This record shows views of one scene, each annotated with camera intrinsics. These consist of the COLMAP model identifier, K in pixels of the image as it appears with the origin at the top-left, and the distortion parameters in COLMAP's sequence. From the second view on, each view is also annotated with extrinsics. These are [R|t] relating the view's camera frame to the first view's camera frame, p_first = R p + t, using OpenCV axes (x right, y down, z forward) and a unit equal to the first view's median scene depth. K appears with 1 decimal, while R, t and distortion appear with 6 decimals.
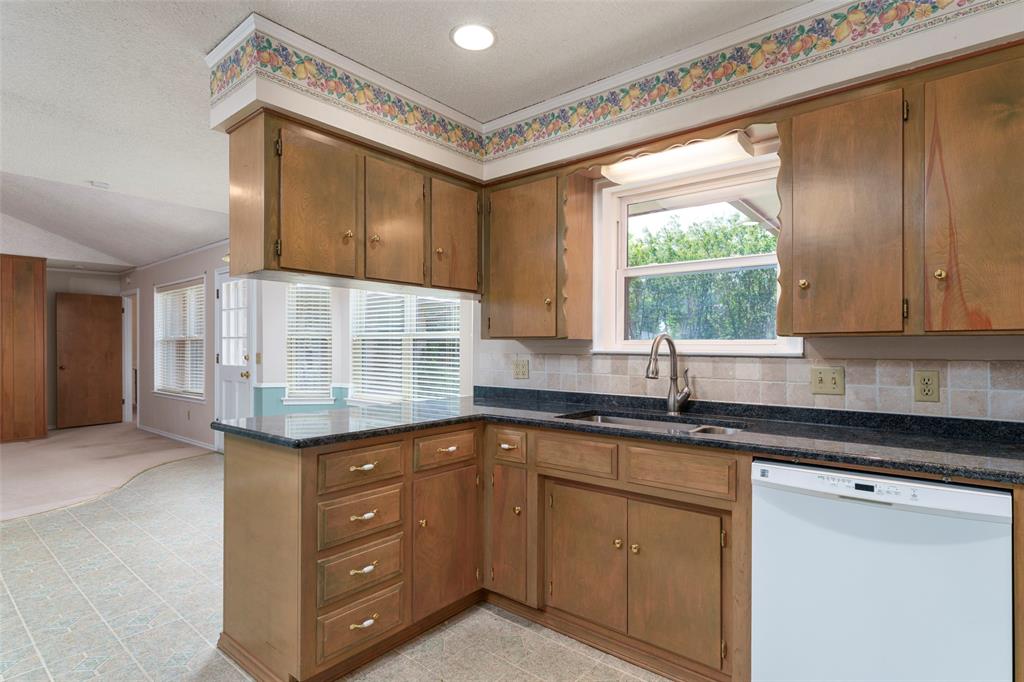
lens RADIAL K [[504.1, 0, 512.0], [0, 504.1, 341.0], [0, 0, 1]] dist [0.001955, 0.001078]
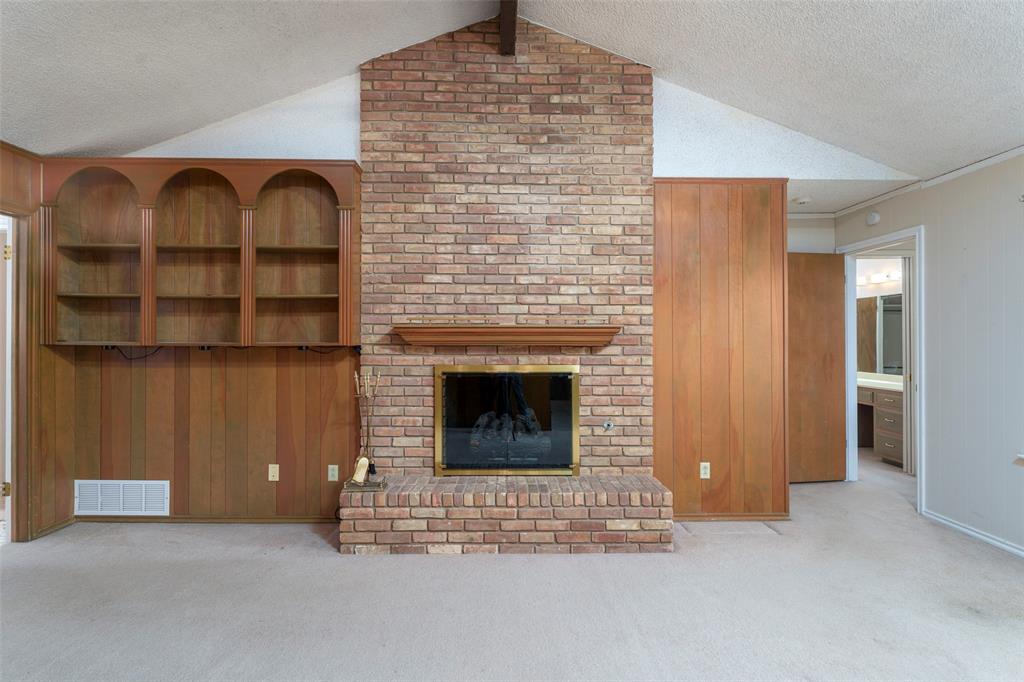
lens RADIAL K [[498.4, 0, 512.0], [0, 498.4, 341.0], [0, 0, 1]] dist [0.002379, 0.000477]
pose [[0.650109, -0.000556, -0.759841, -0.711465], [0.004845, 0.999982, 0.003414, 0.003423], [0.759826, -0.005901, 0.650100, 0.439470]]
